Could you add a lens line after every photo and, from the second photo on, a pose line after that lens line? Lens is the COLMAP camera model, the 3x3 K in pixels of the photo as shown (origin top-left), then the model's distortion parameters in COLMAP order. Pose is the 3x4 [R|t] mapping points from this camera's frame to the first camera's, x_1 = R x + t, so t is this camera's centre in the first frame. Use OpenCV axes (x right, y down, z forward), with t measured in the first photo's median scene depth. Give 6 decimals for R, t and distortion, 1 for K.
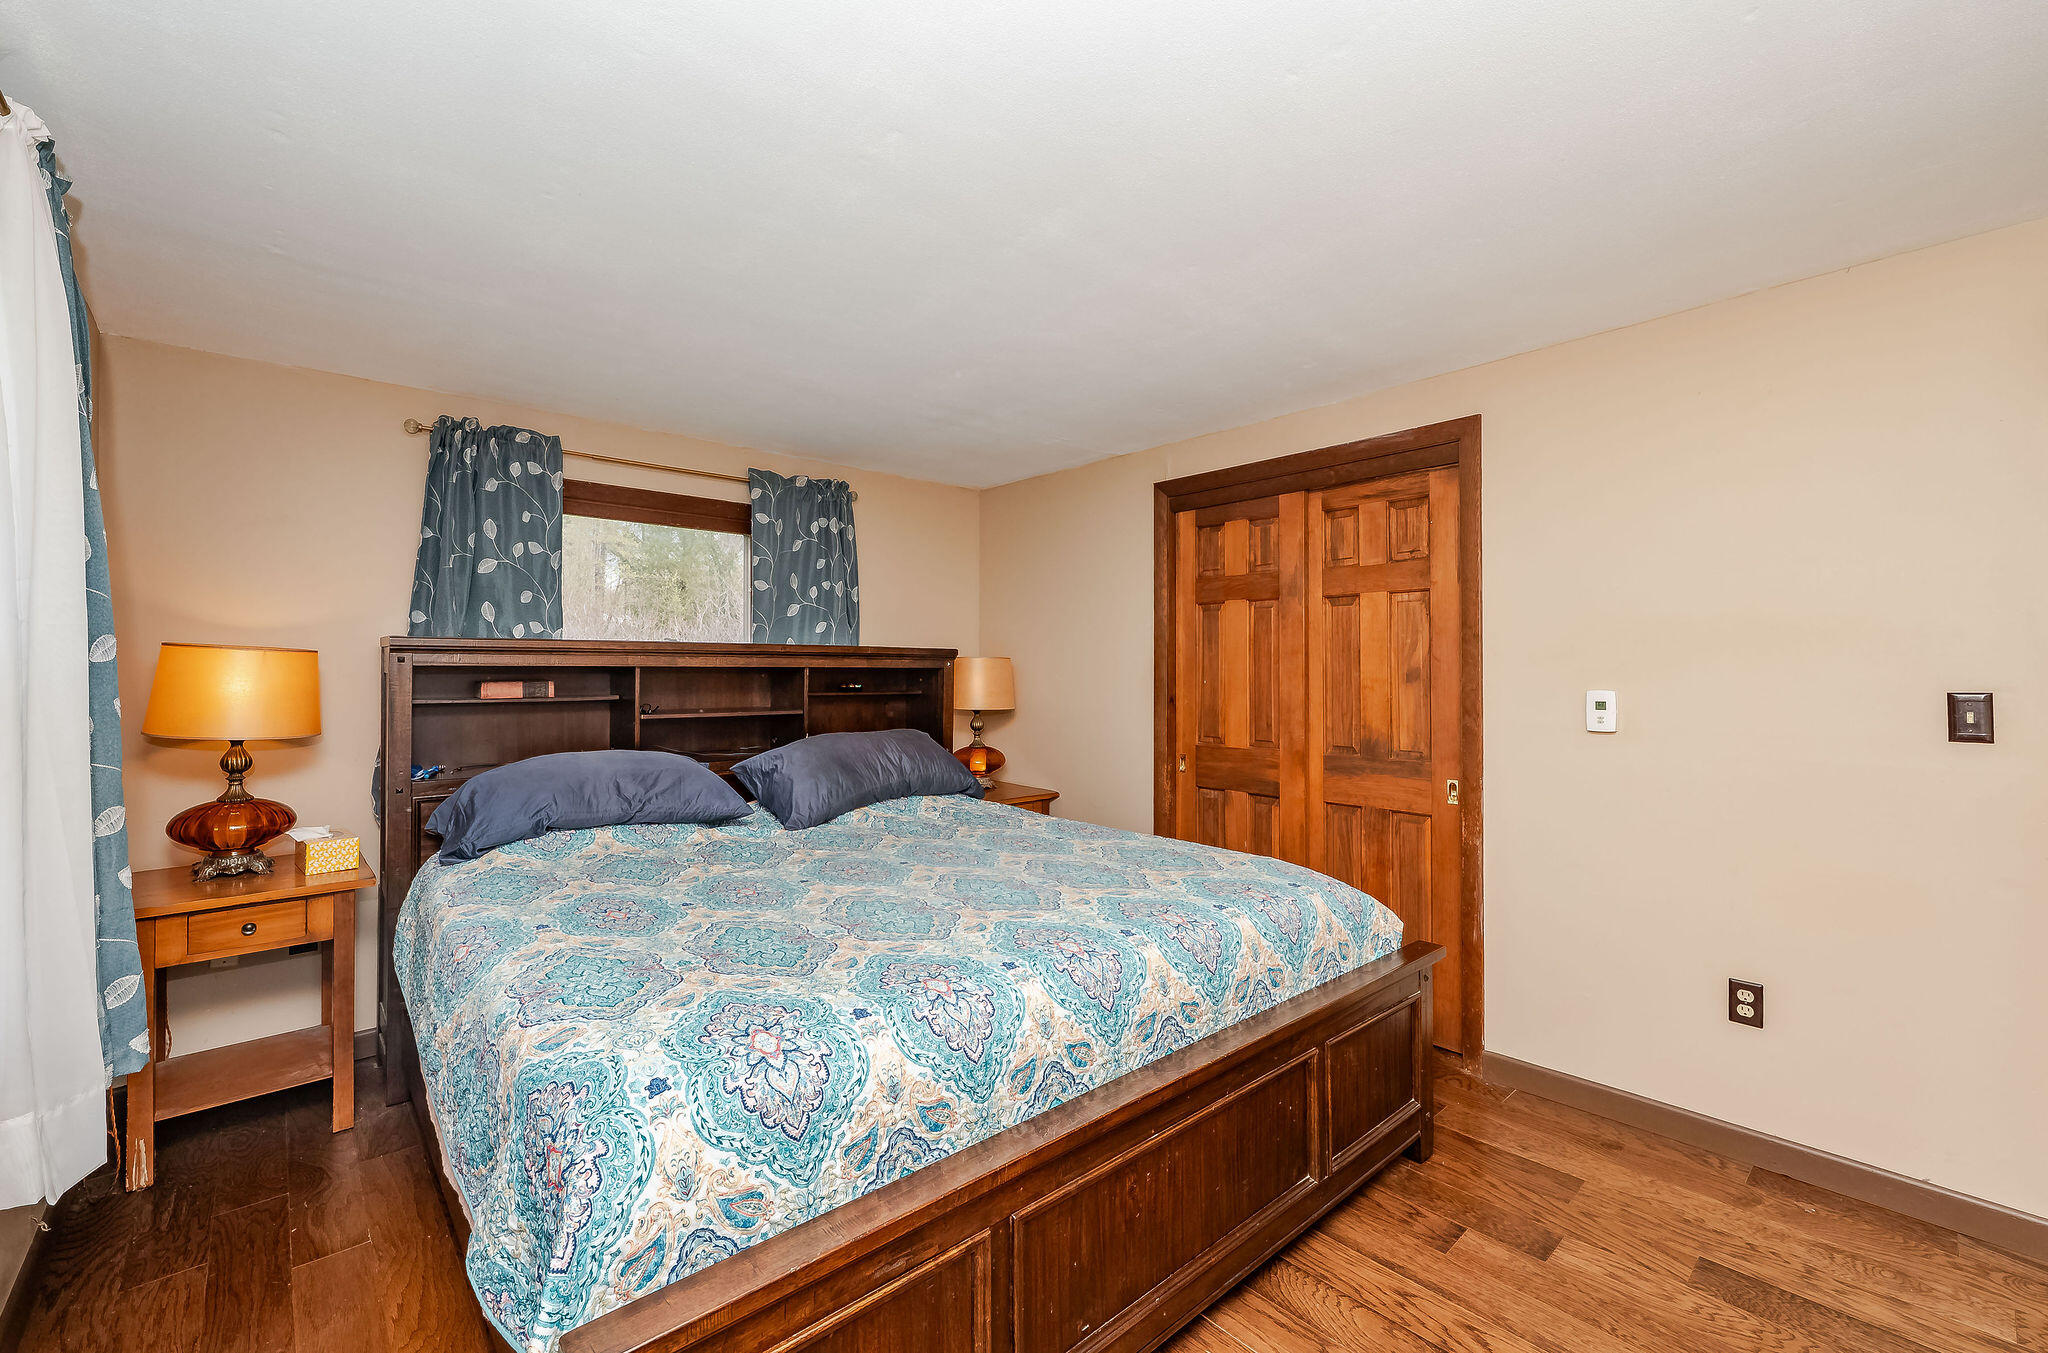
lens RADIAL K [[829.8, 0, 1043.9], [0, 829.8, 667.7], [0, 0, 1]] dist [0.001798, 0.001005]
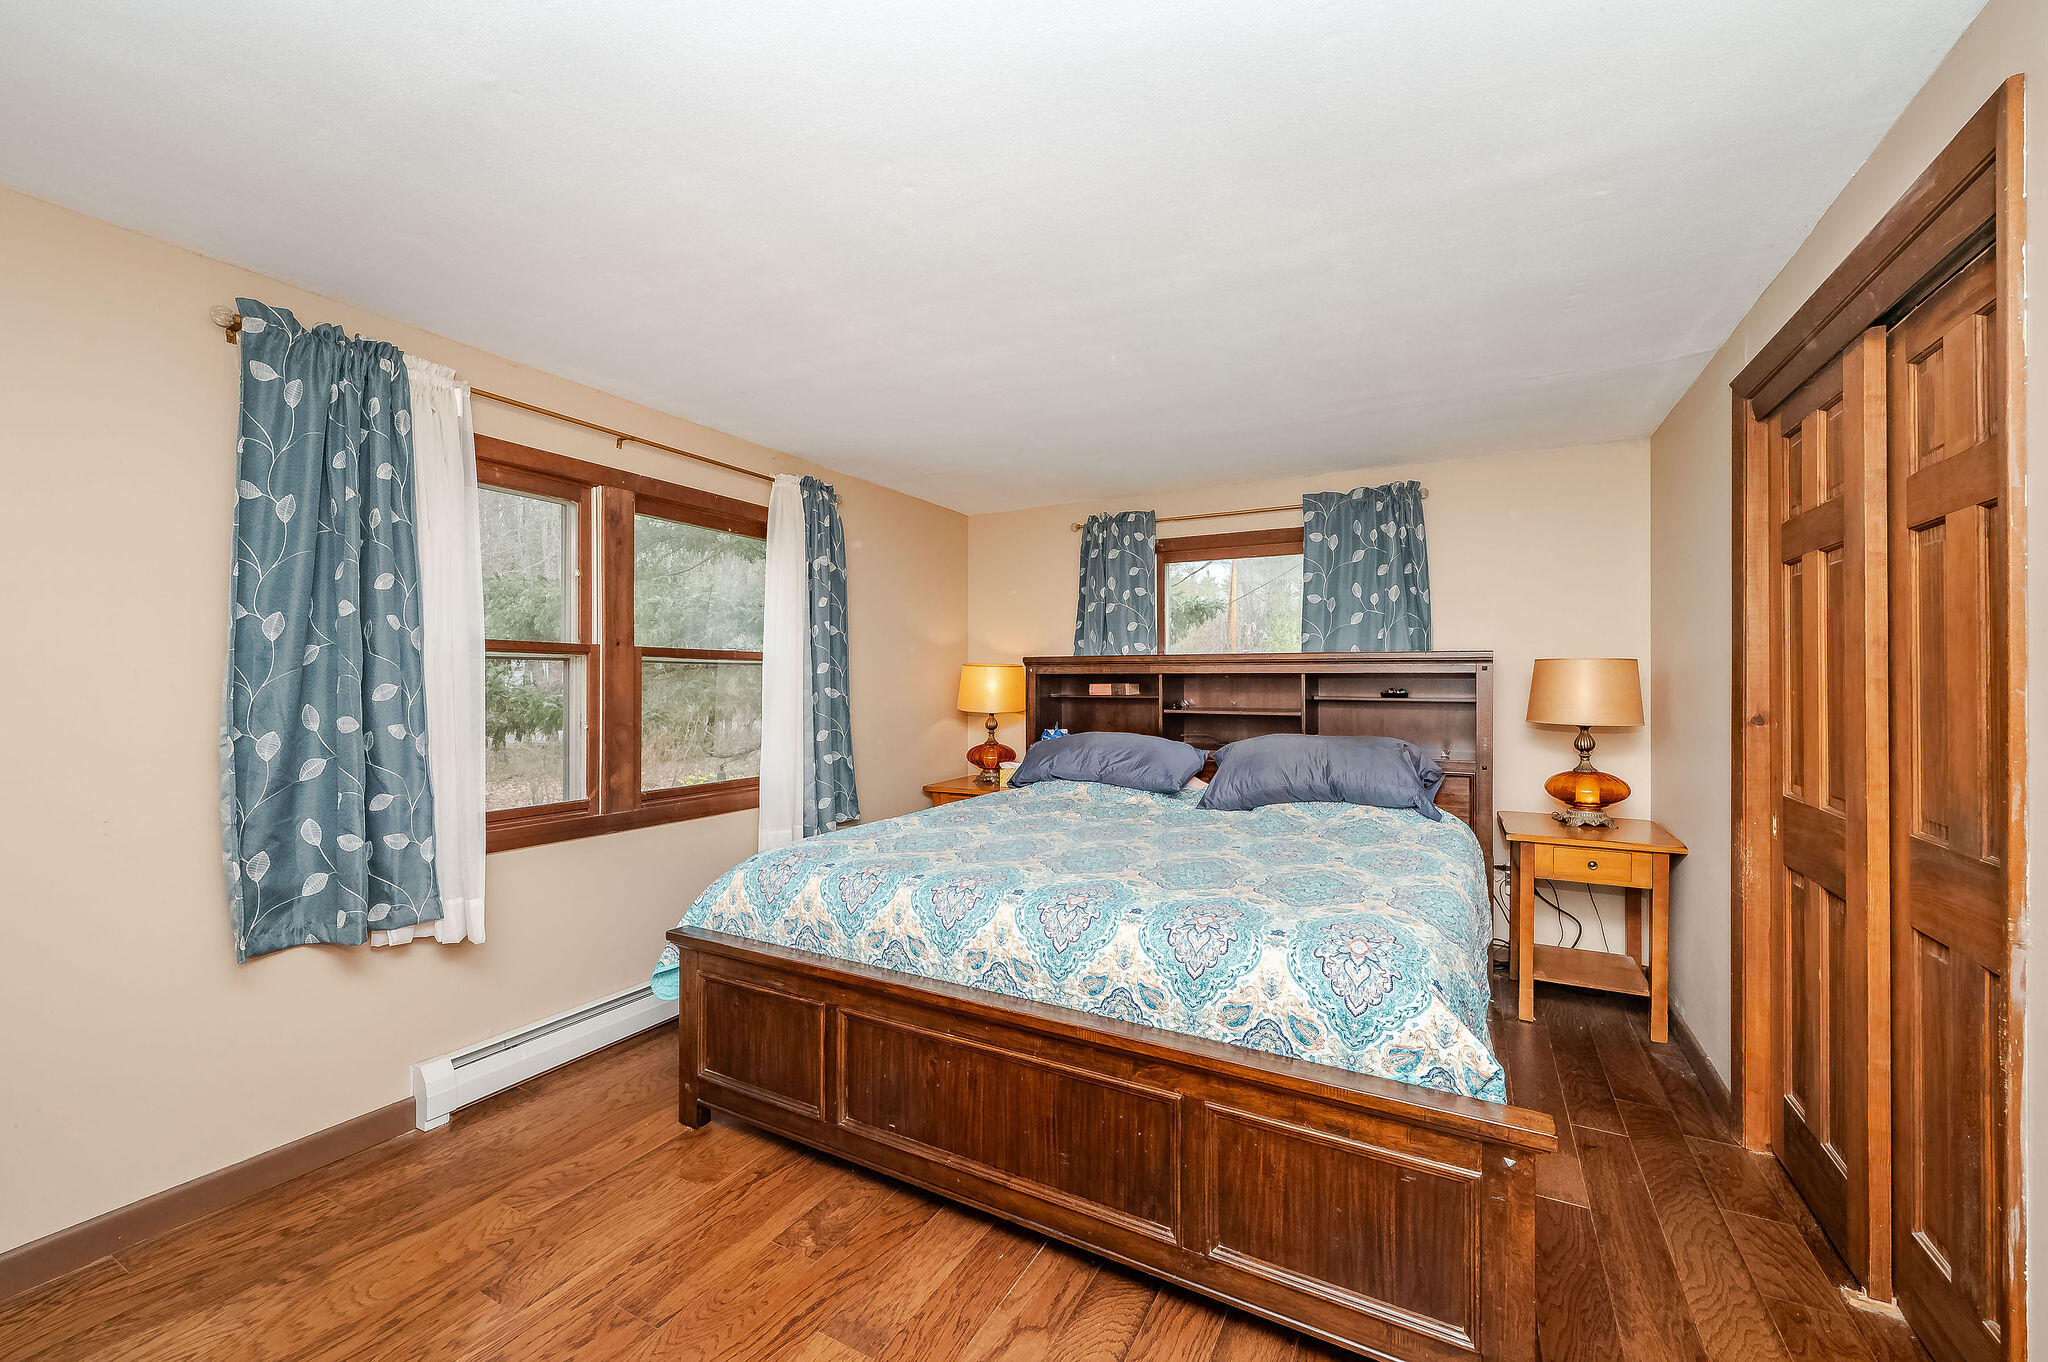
lens RADIAL K [[829.8, 0, 1045.5], [0, 829.8, 682.3], [0, 0, 1]] dist [0.001798, 0.001005]
pose [[0.353052, 0.004091, -0.935595, 0.694174], [0.004153, 0.999974, 0.005940, 0.004322], [0.935594, -0.005982, 0.353026, 0.343031]]
